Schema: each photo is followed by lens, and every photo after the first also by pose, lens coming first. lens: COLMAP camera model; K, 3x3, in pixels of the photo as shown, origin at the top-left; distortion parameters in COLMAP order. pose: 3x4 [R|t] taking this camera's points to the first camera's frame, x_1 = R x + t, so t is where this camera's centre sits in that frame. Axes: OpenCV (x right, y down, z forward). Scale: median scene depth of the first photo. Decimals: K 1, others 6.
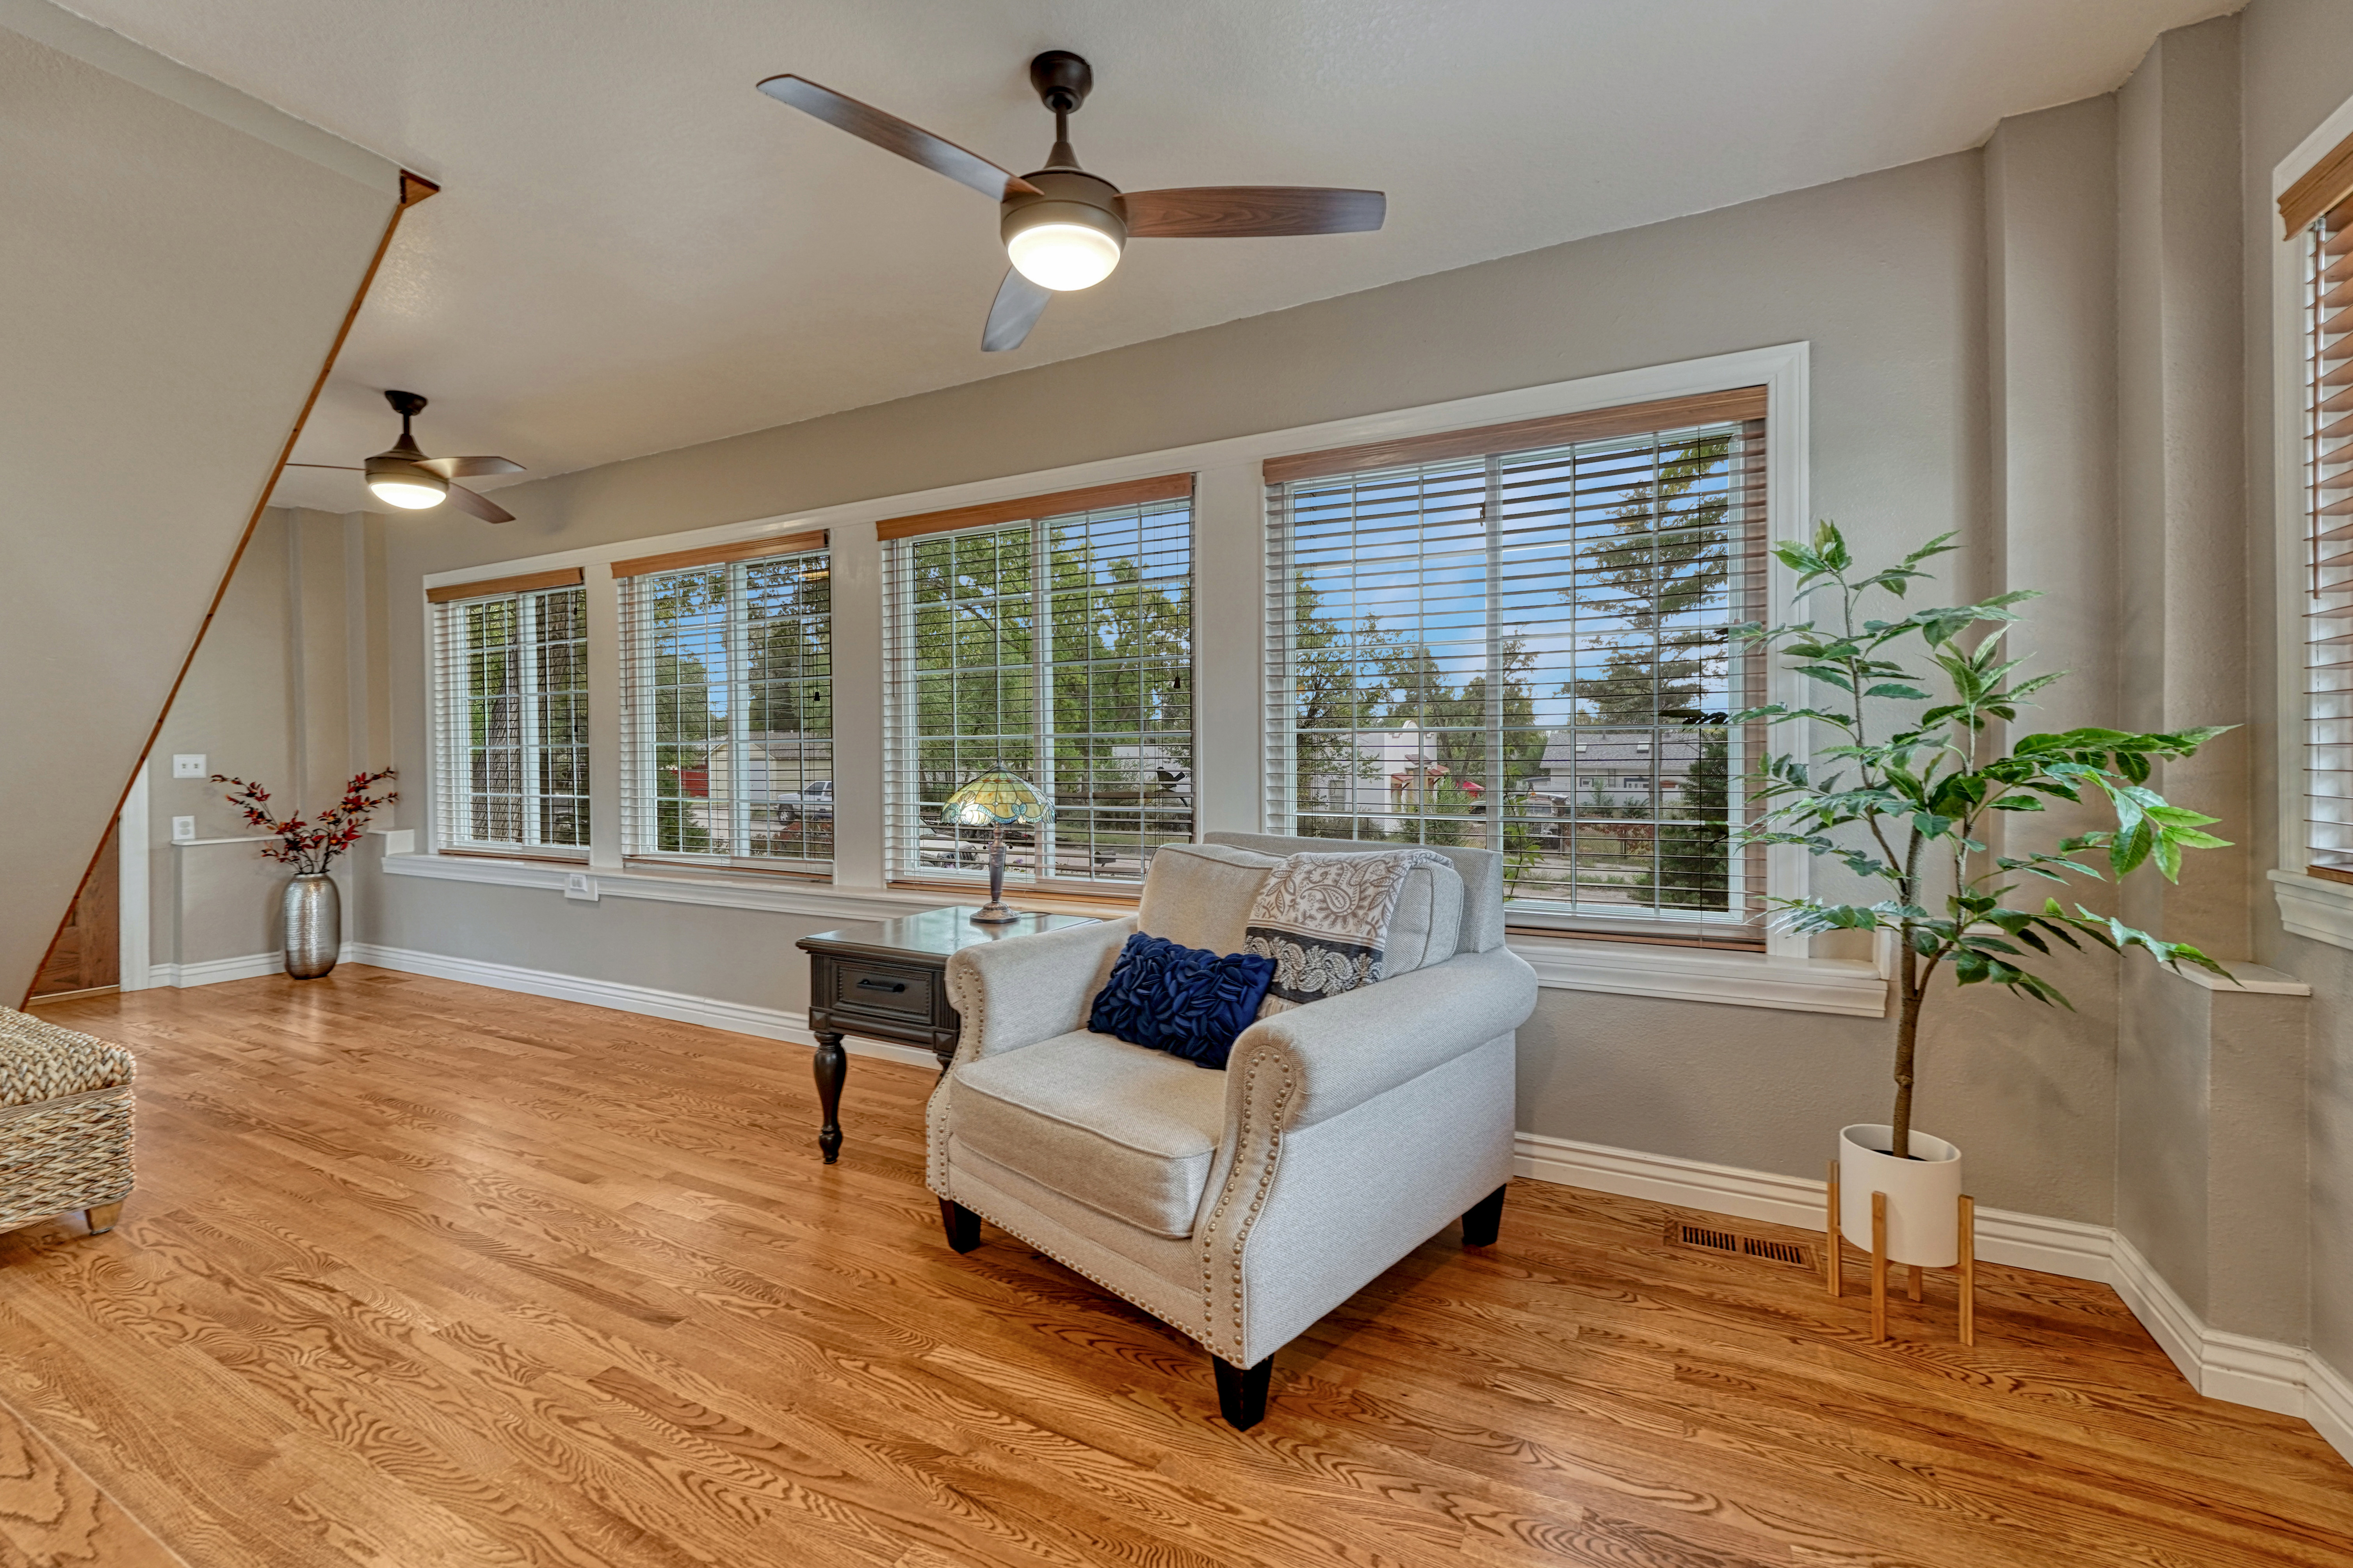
lens RADIAL K [[1019.4, 0, 1169.7], [0, 1019.4, 765.1], [0, 0, 1]] dist [-0.001666, -0.000047]
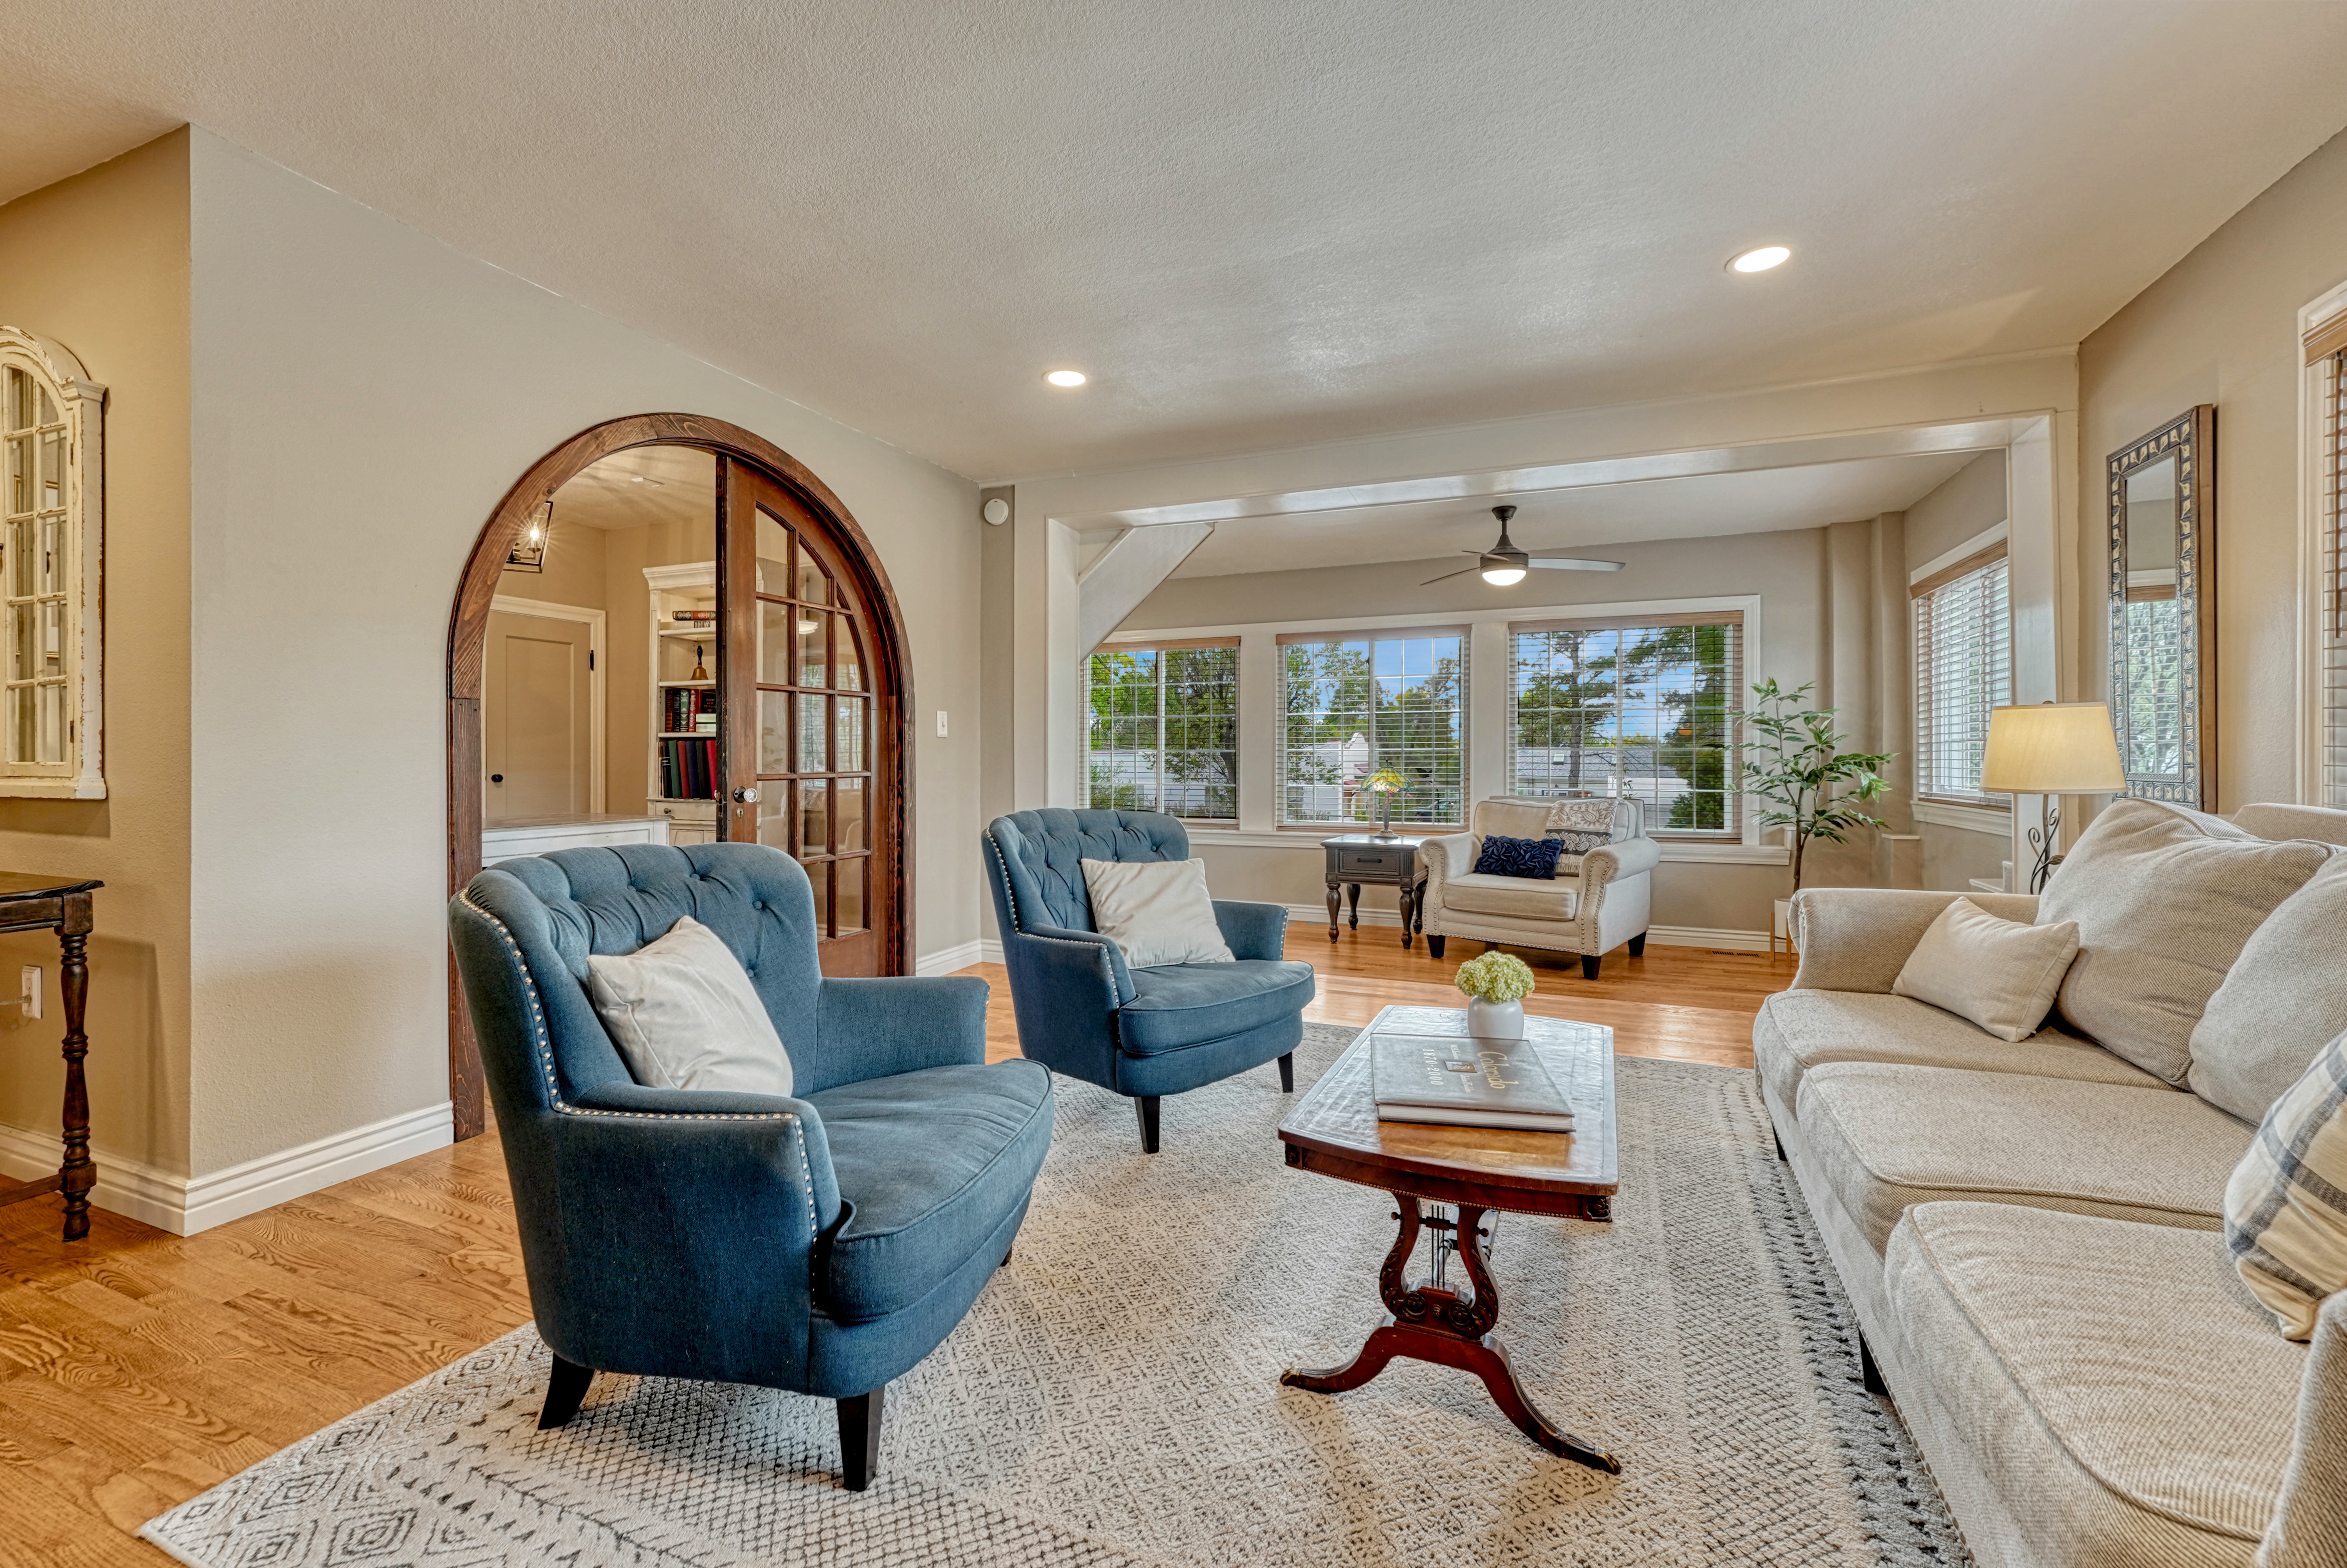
lens RADIAL K [[1016.9, 0, 1166.7], [0, 1016.9, 765.1], [0, 0, 1]] dist [-0.001666, -0.000047]
pose [[0.996754, 0.008387, 0.080070, -1.156767], [-0.007798, 0.999940, -0.007664, 0.031936], [-0.080129, 0.007014, 0.996760, -1.548304]]
